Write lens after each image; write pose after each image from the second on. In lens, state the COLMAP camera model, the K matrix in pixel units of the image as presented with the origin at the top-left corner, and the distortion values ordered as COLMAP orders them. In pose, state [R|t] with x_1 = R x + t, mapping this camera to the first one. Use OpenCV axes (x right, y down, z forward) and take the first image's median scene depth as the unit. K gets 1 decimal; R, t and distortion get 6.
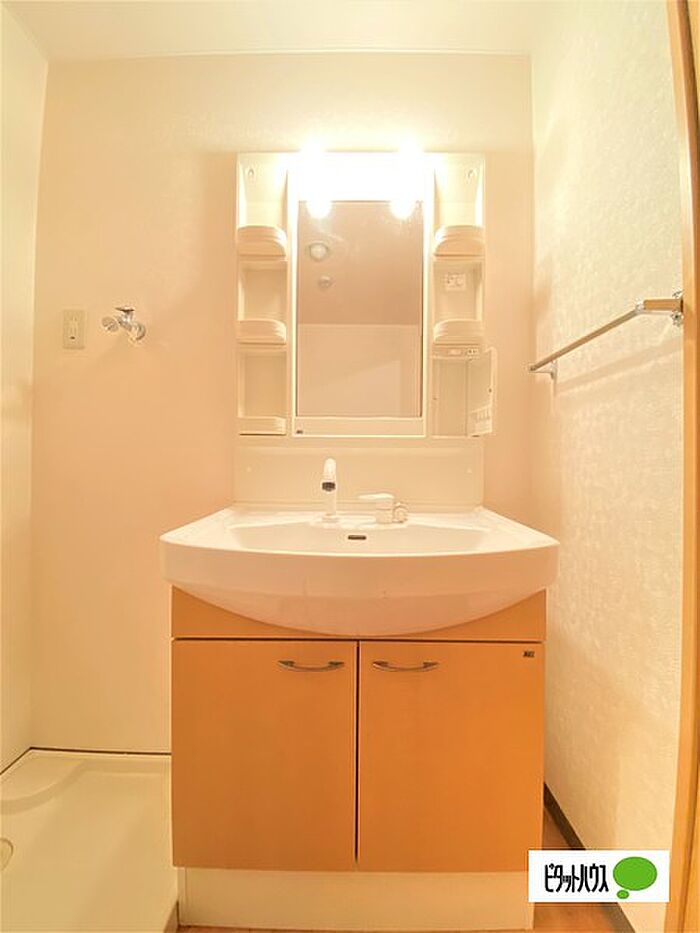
lens RADIAL K [[376.7, 0, 348.8], [0, 376.7, 468.9], [0, 0, 1]] dist [0.015482, -0.022013]
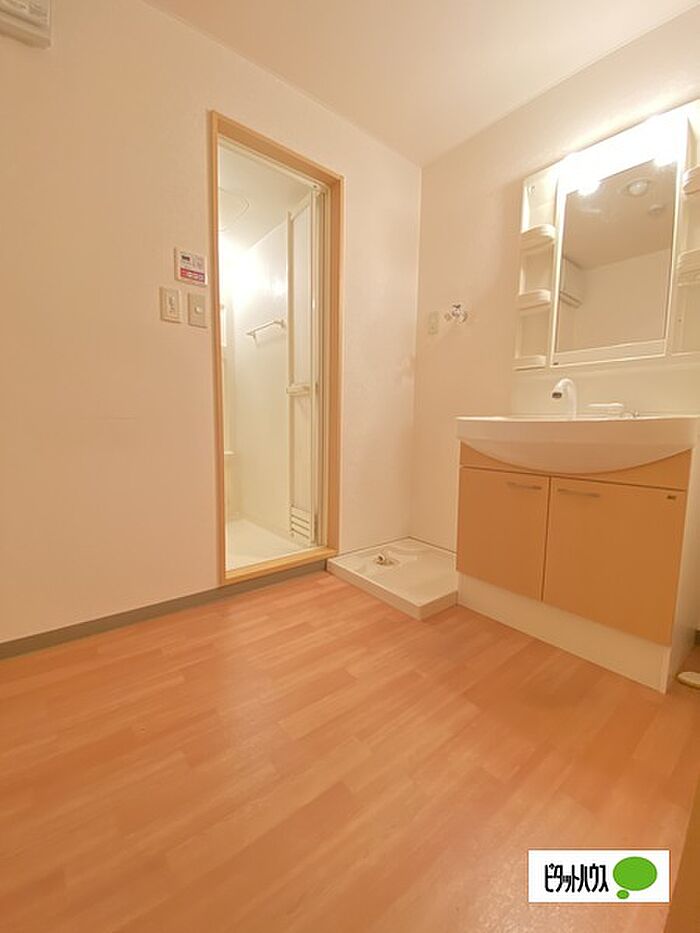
lens RADIAL K [[376.7, 0, 348.8], [0, 376.7, 468.9], [0, 0, 1]] dist [0.015482, -0.022013]
pose [[0.633045, 0.086932, -0.769219, 0.518943], [-0.007911, 0.994349, 0.105864, 0.156993], [0.774075, -0.060932, 0.630155, -0.559781]]
